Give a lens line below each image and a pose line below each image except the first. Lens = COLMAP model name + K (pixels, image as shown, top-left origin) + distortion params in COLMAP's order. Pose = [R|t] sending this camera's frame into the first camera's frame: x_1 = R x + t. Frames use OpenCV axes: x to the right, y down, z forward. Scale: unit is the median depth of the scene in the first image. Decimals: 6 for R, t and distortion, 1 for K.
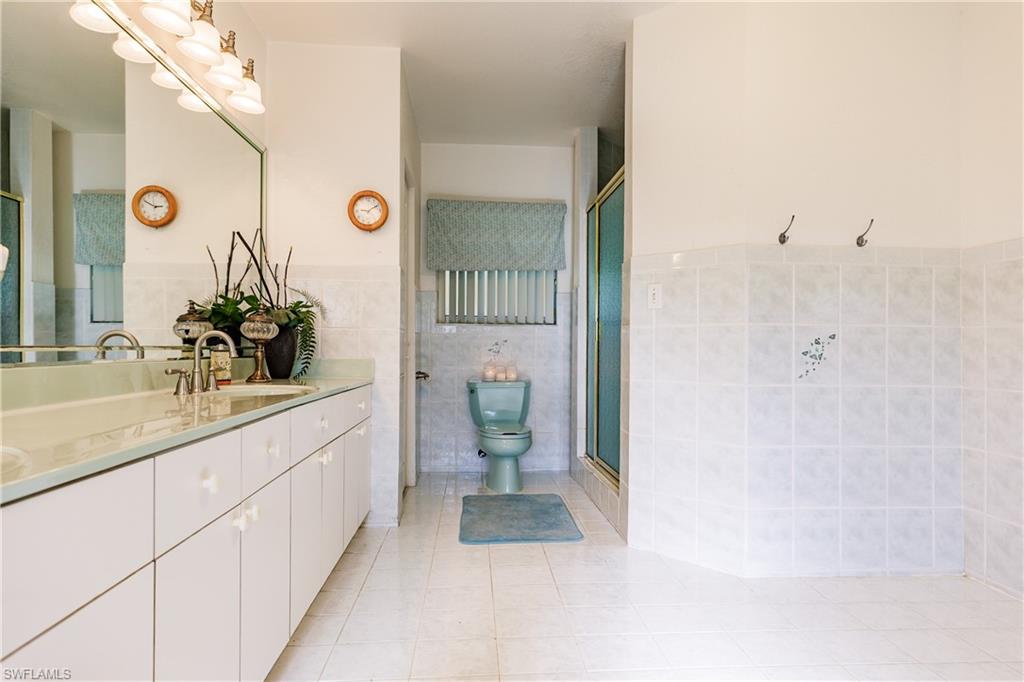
lens RADIAL K [[544.6, 0, 511.2], [0, 544.6, 349.6], [0, 0, 1]] dist [-0.002228, -0.001010]
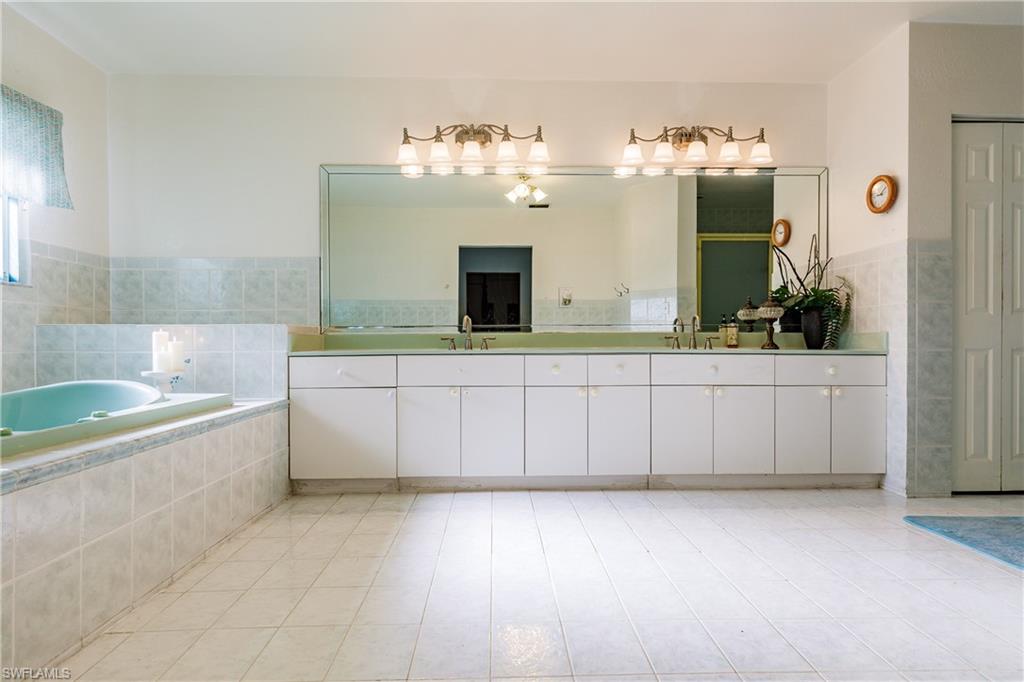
lens RADIAL K [[544.6, 0, 511.5], [0, 544.6, 343.4], [0, 0, 1]] dist [-0.002228, -0.001010]
pose [[-0.044687, -0.001051, -0.999000, 0.857568], [0.017274, 0.999849, -0.001825, 0.028629], [0.998852, -0.017338, -0.044662, 0.320686]]
